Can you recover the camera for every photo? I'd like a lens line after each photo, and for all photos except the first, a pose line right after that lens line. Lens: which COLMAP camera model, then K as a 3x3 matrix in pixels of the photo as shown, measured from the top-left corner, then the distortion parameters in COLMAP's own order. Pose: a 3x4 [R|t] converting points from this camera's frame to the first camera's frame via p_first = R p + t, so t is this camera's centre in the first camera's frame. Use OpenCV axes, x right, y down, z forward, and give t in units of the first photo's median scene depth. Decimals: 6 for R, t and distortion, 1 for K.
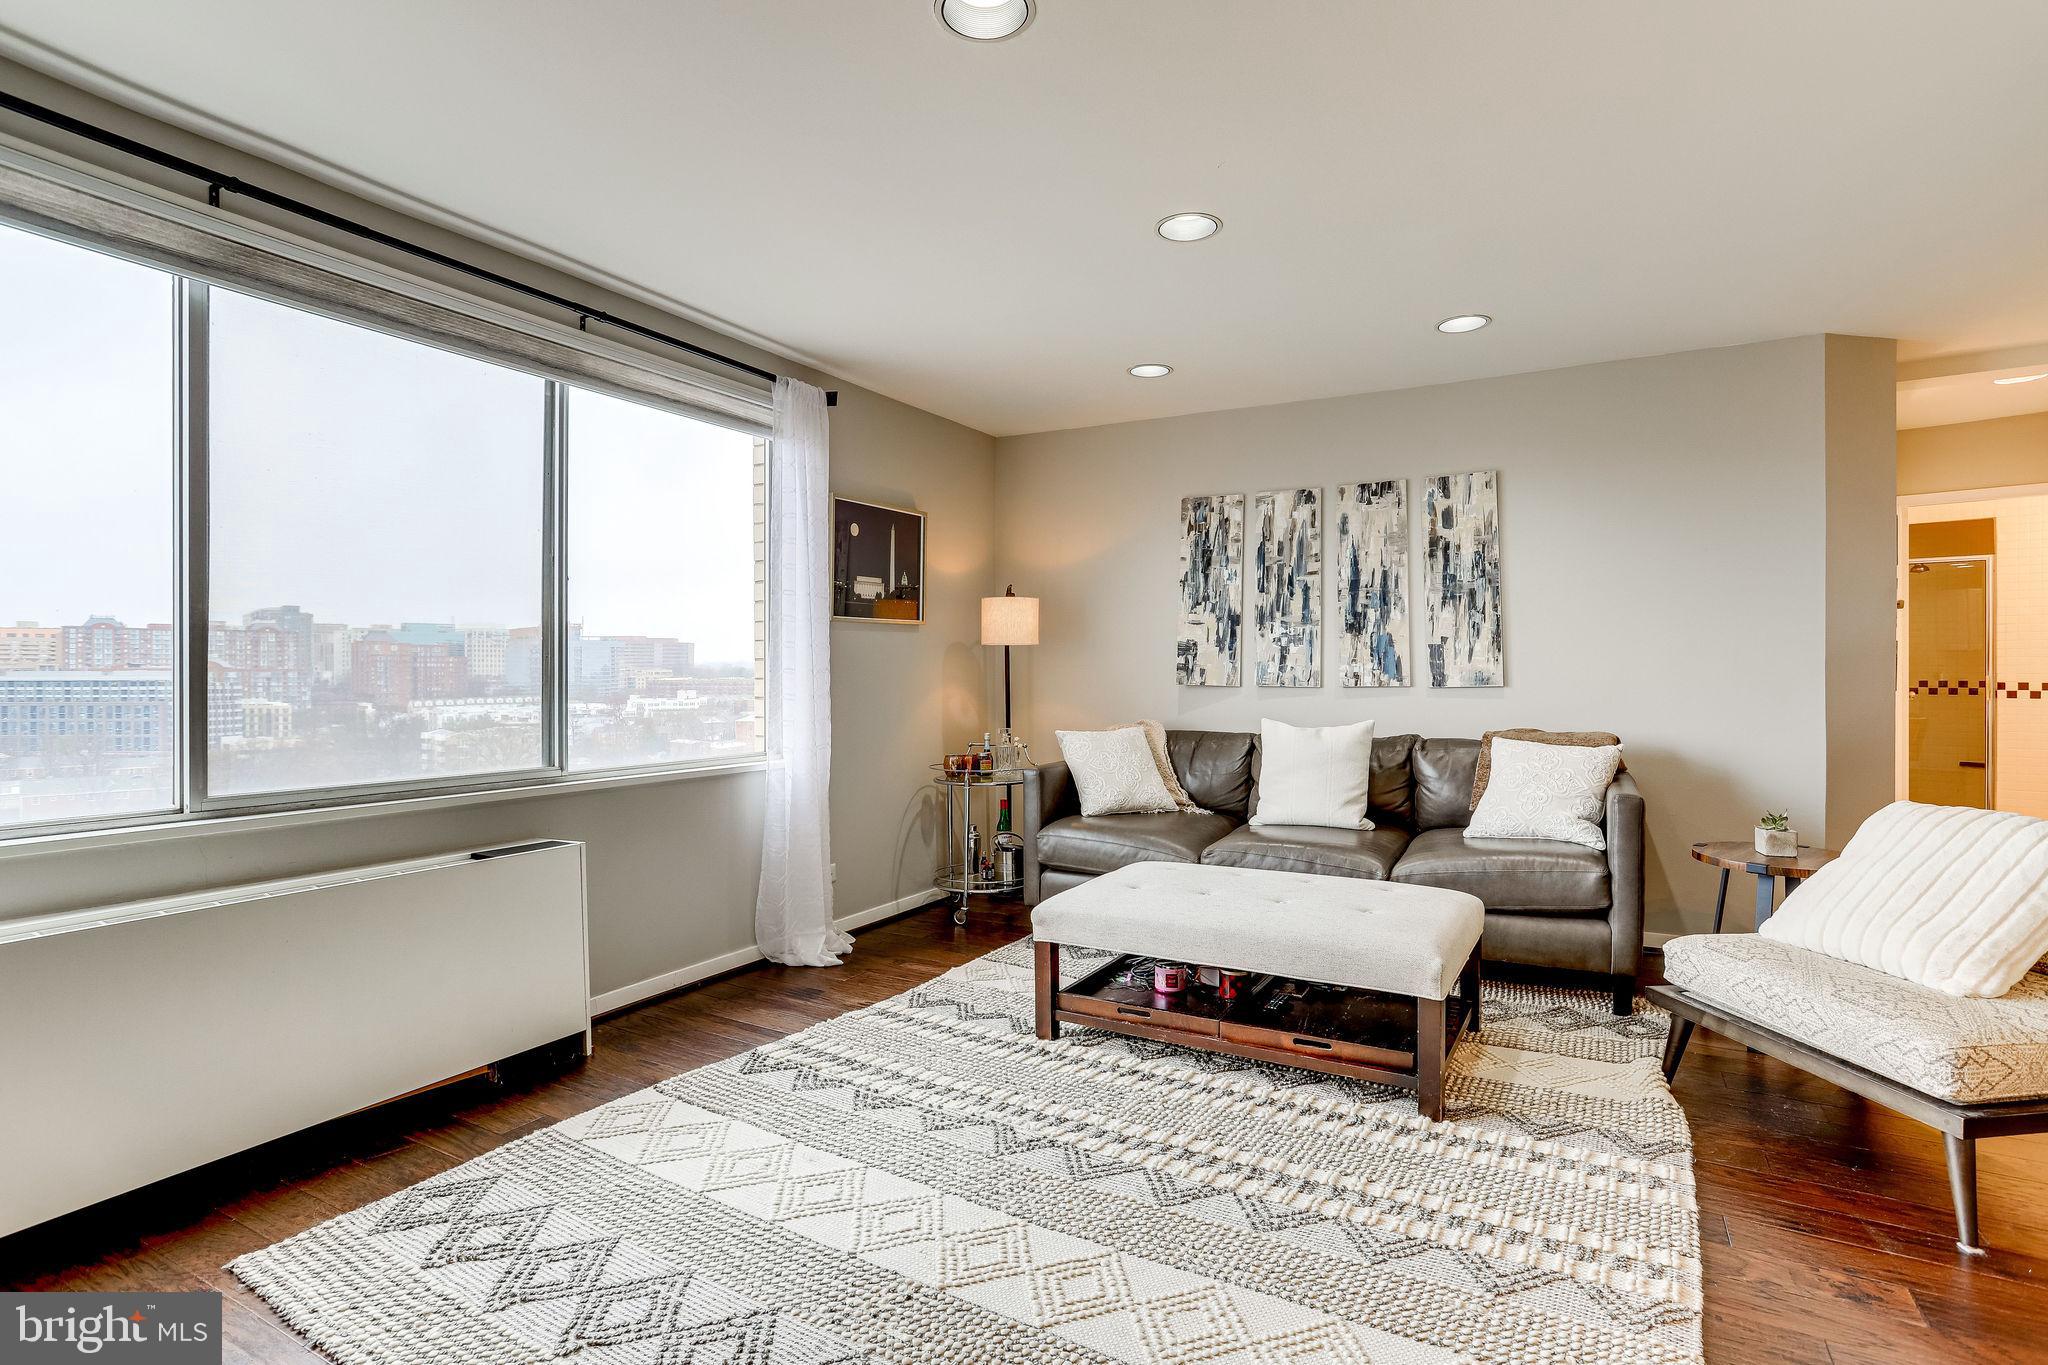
lens RADIAL K [[1012.0, 0, 1023.7], [0, 1012.0, 673.4], [0, 0, 1]] dist [-0.056349, 0.039169]
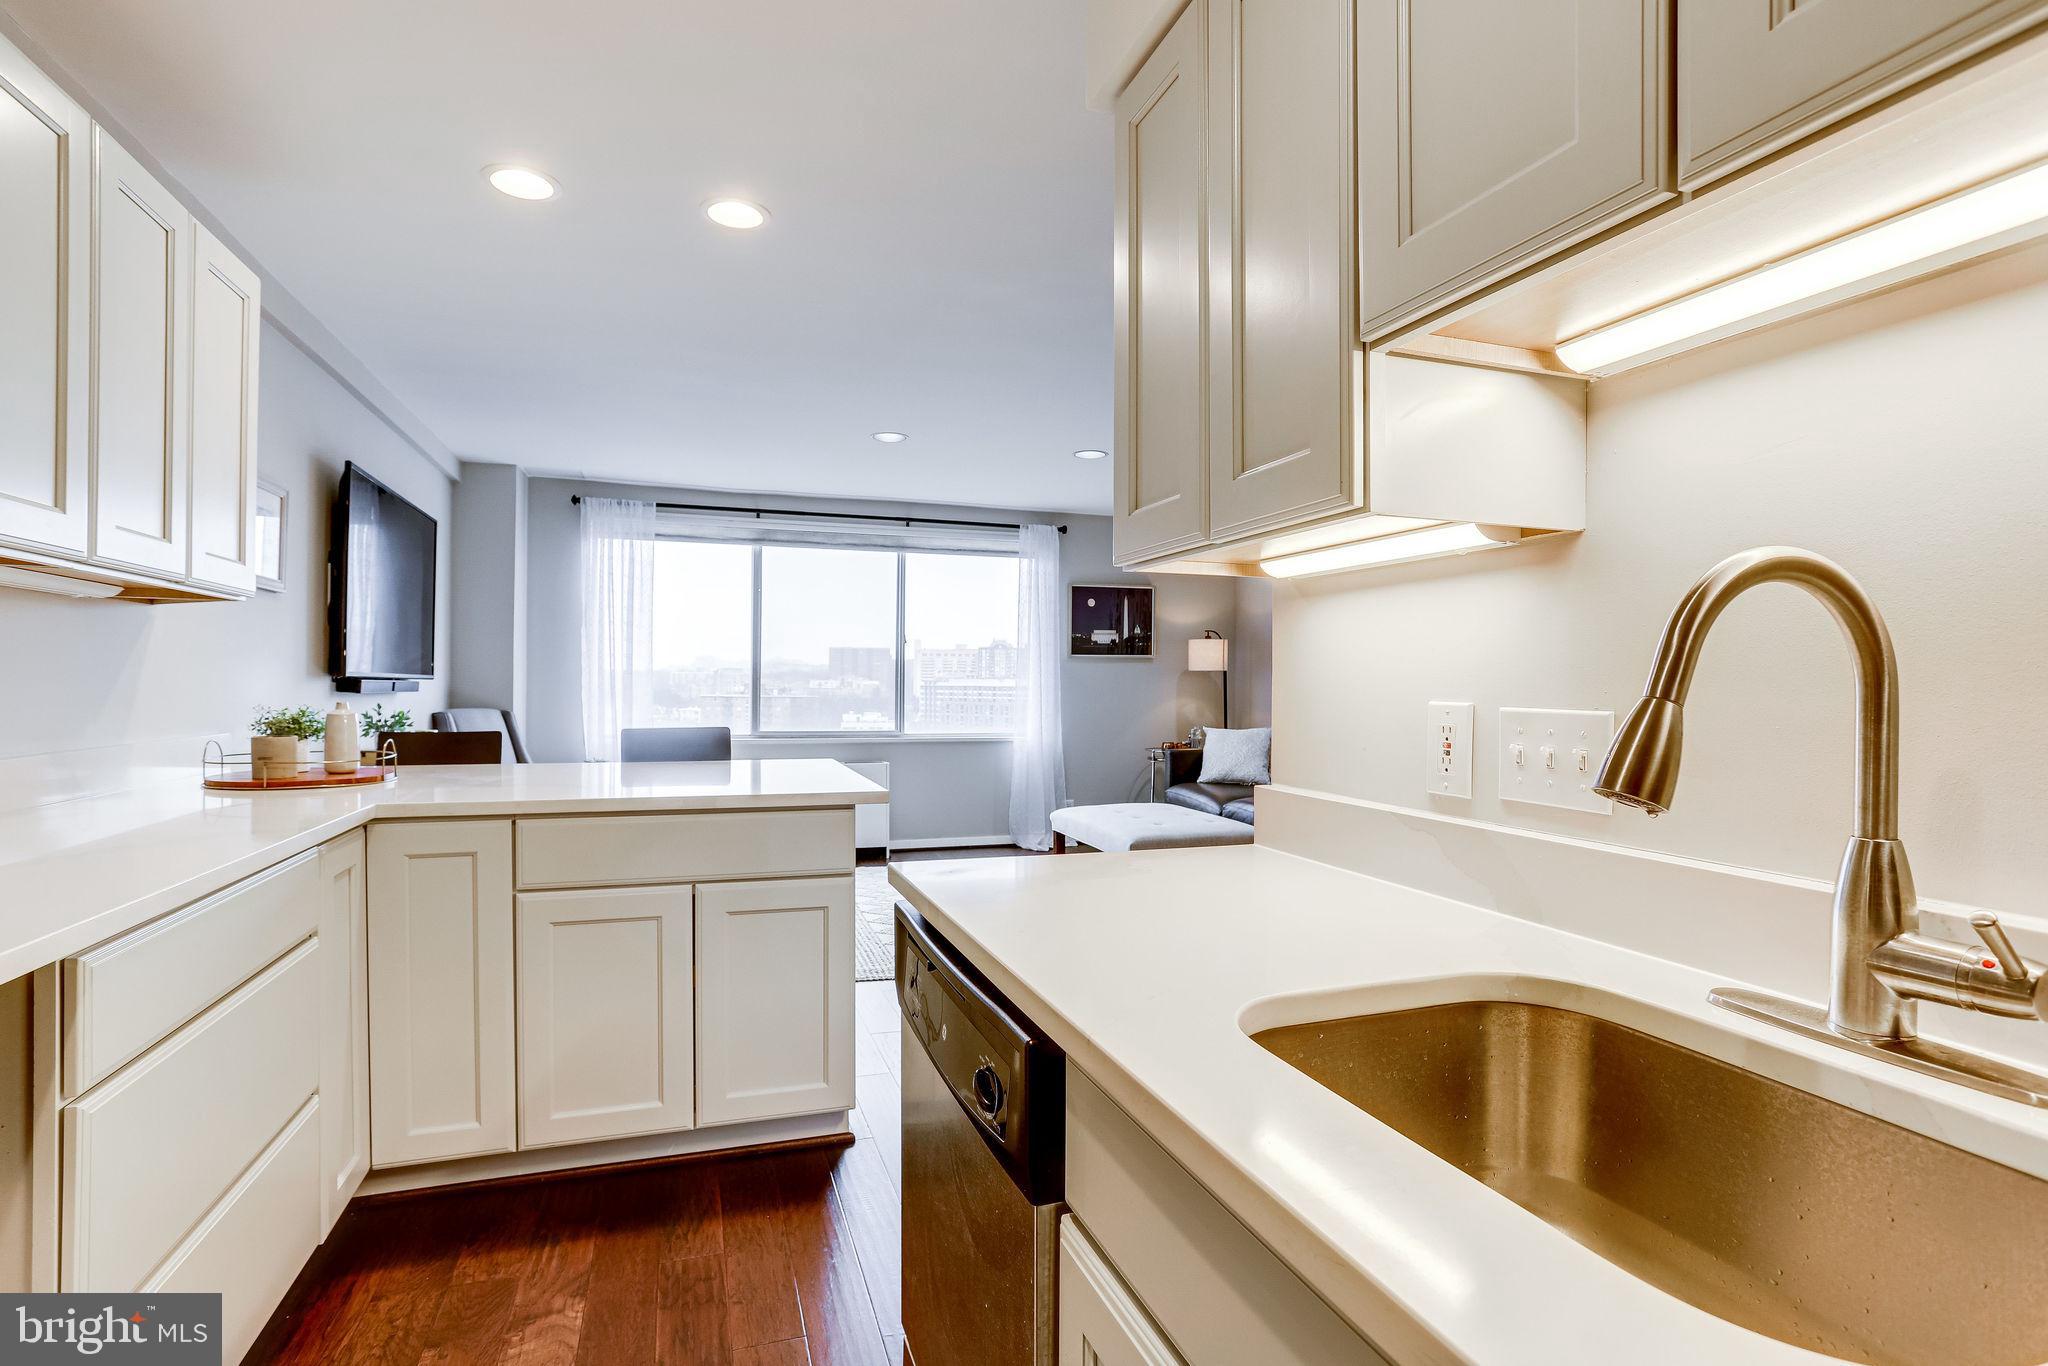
lens RADIAL K [[1018.9, 0, 1023.3], [0, 1018.9, 682.4], [0, 0, 1]] dist [-0.050617, 0.038090]
pose [[0.743955, 0.006887, -0.668195, 0.887333], [-0.008626, 0.999963, 0.000703, -0.010594], [0.668175, 0.005241, 0.743986, -0.335045]]
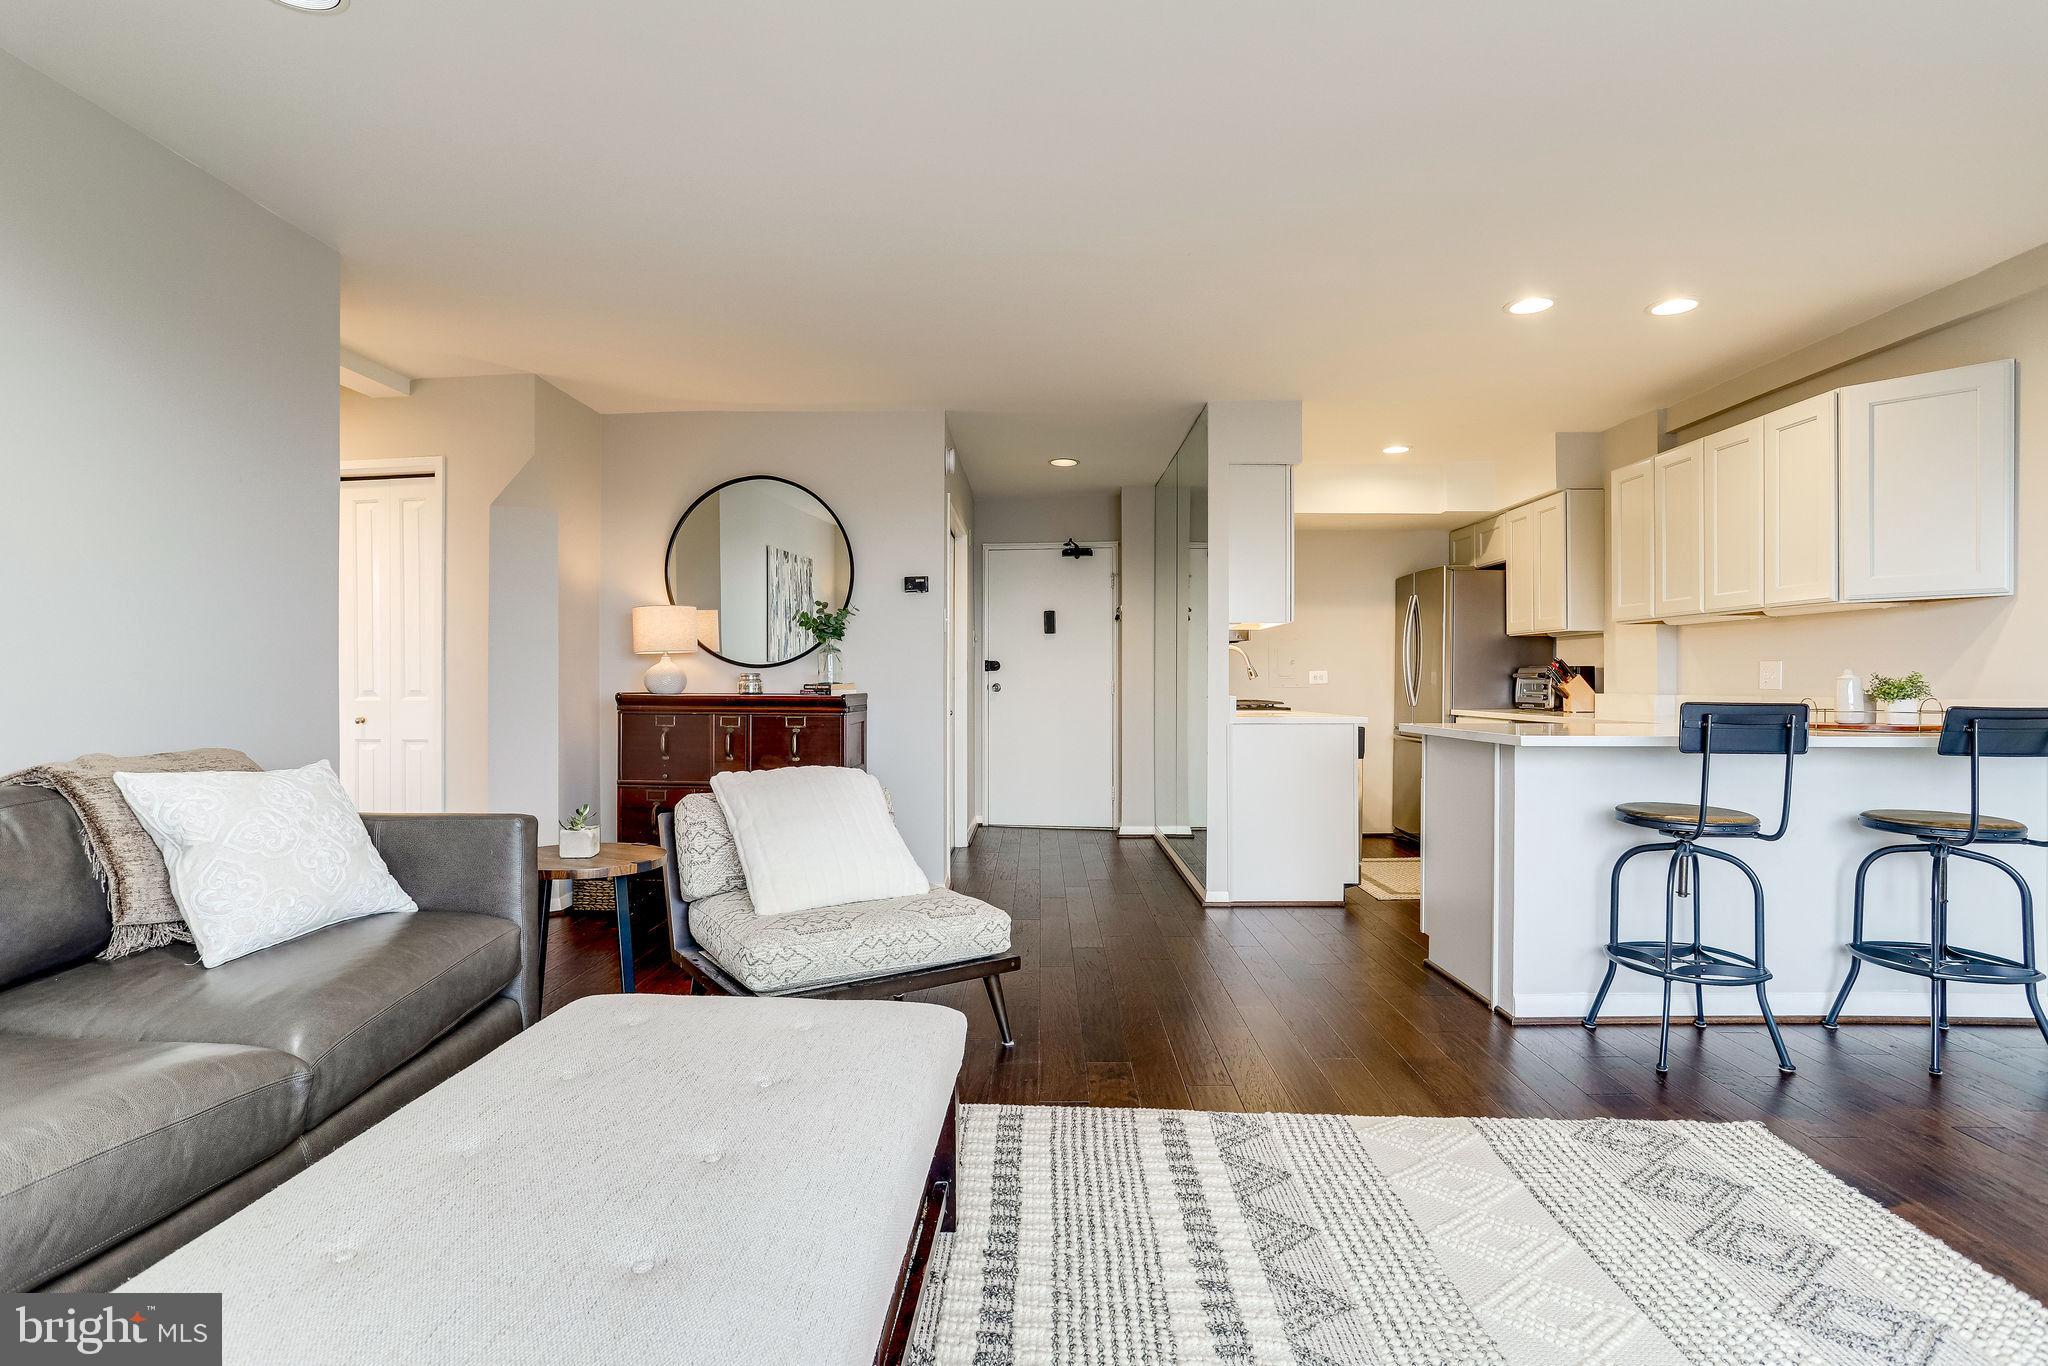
lens RADIAL K [[999.0, 0, 1026.8], [0, 999.0, 676.8], [0, 0, 1]] dist [-0.062873, 0.036157]
pose [[-0.472075, 0.004773, 0.881546, -0.168654], [-0.001618, 0.999979, -0.006281, 0.015490], [-0.881557, -0.004392, -0.472057, 0.751395]]
